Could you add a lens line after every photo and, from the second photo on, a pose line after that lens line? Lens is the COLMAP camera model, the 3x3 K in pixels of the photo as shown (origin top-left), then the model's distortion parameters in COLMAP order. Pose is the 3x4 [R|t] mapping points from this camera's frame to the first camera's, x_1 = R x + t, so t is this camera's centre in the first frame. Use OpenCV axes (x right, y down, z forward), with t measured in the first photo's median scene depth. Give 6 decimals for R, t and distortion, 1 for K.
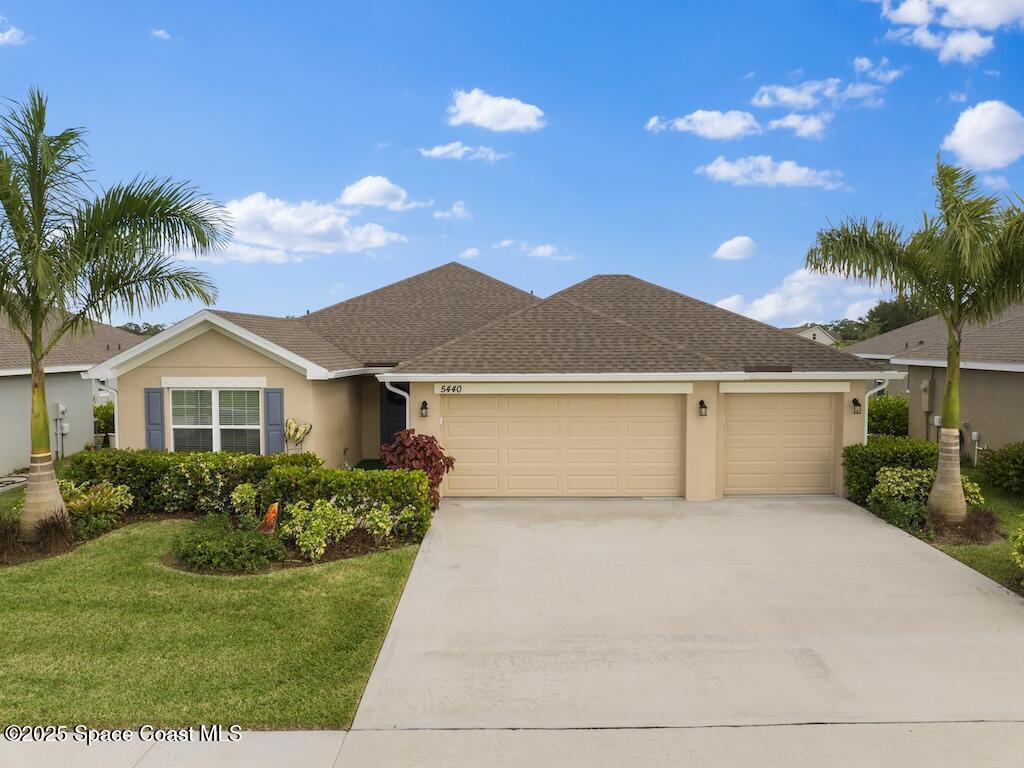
lens RADIAL K [[717.6, 0, 515.4], [0, 717.6, 379.8], [0, 0, 1]] dist [-0.048339, 0.006810]
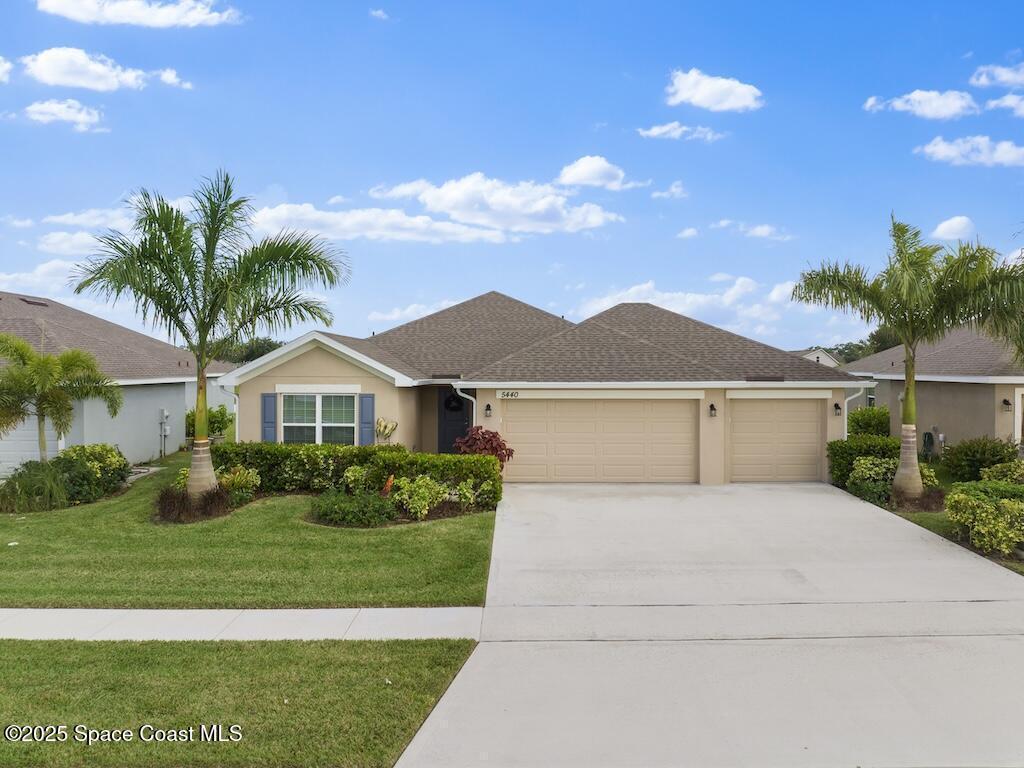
lens RADIAL K [[721.5, 0, 514.8], [0, 721.5, 365.5], [0, 0, 1]] dist [-0.037864, -0.004524]
pose [[0.999982, 0.002827, -0.005305, -0.080263], [-0.003112, 0.998519, -0.054319, 0.032705], [0.005143, 0.054335, 0.998510, -0.269952]]
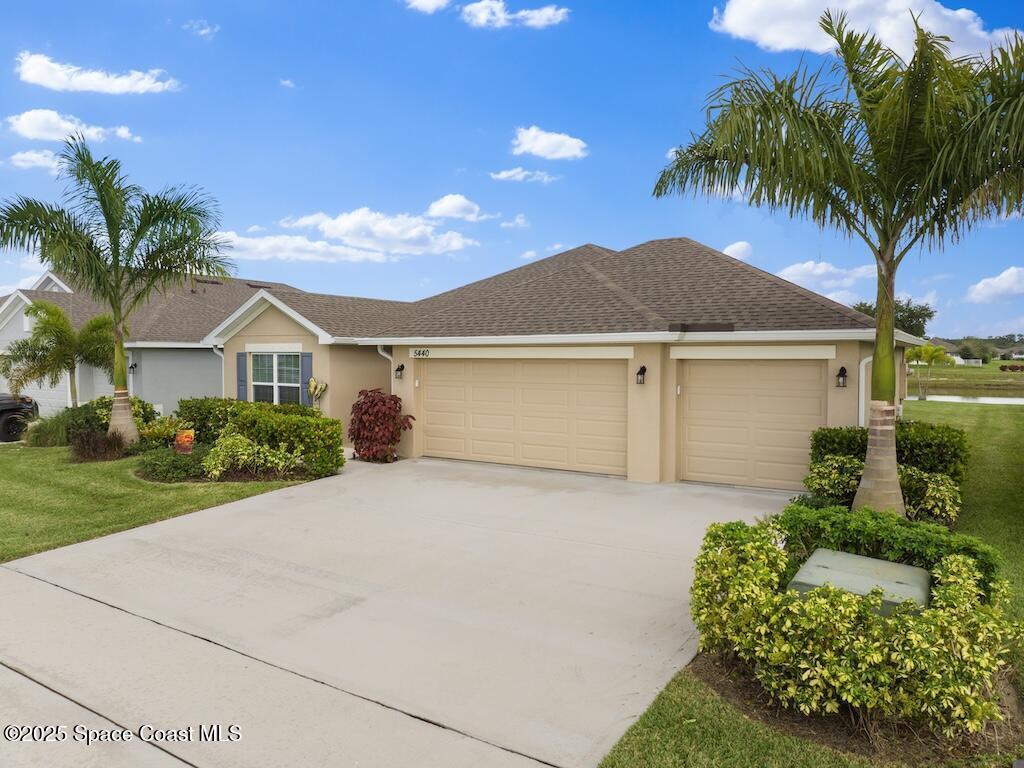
lens RADIAL K [[717.6, 0, 515.4], [0, 717.6, 379.8], [0, 0, 1]] dist [-0.048339, 0.006810]
pose [[0.842341, 0.020317, -0.538562, 0.644019], [-0.028805, 0.999558, -0.007345, 0.060133], [0.538174, 0.021701, 0.842554, 0.195245]]
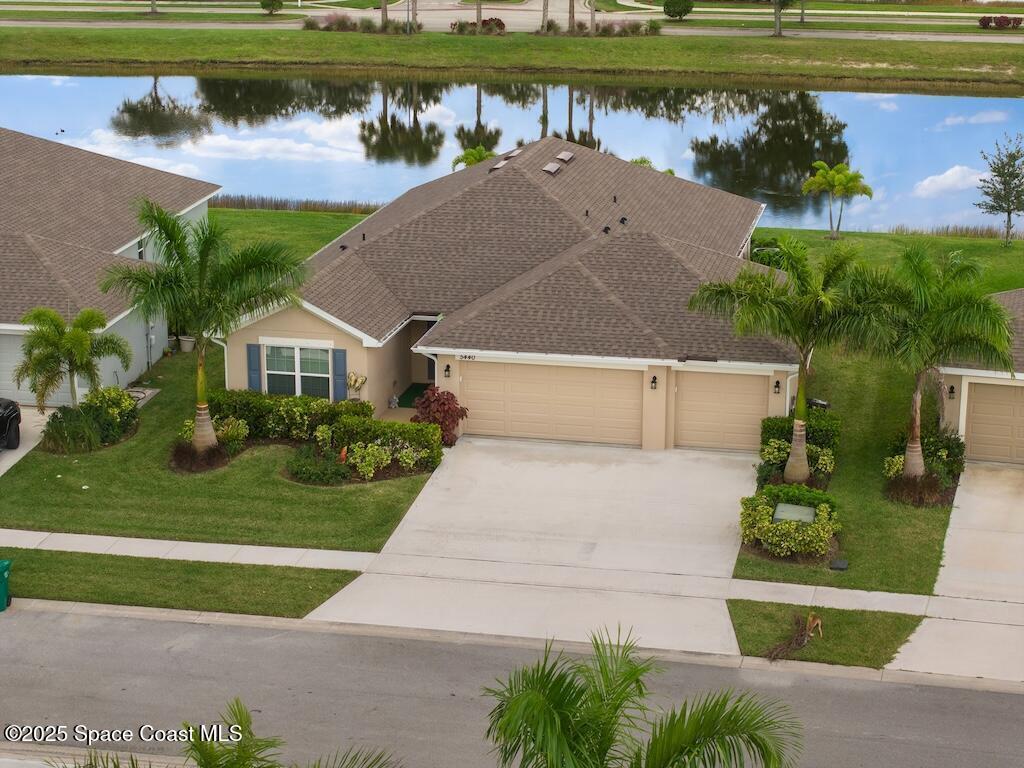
lens RADIAL K [[2041.5, 0, 512.0], [0, 2041.5, 384.0], [0, 0, 1]] dist [-0.121453, 0.570055]
pose [[0.977155, 0.059206, -0.204117, 0.825151], [-0.011374, 0.973606, 0.227951, -0.863743], [0.212225, -0.220422, 0.952037, -2.799517]]
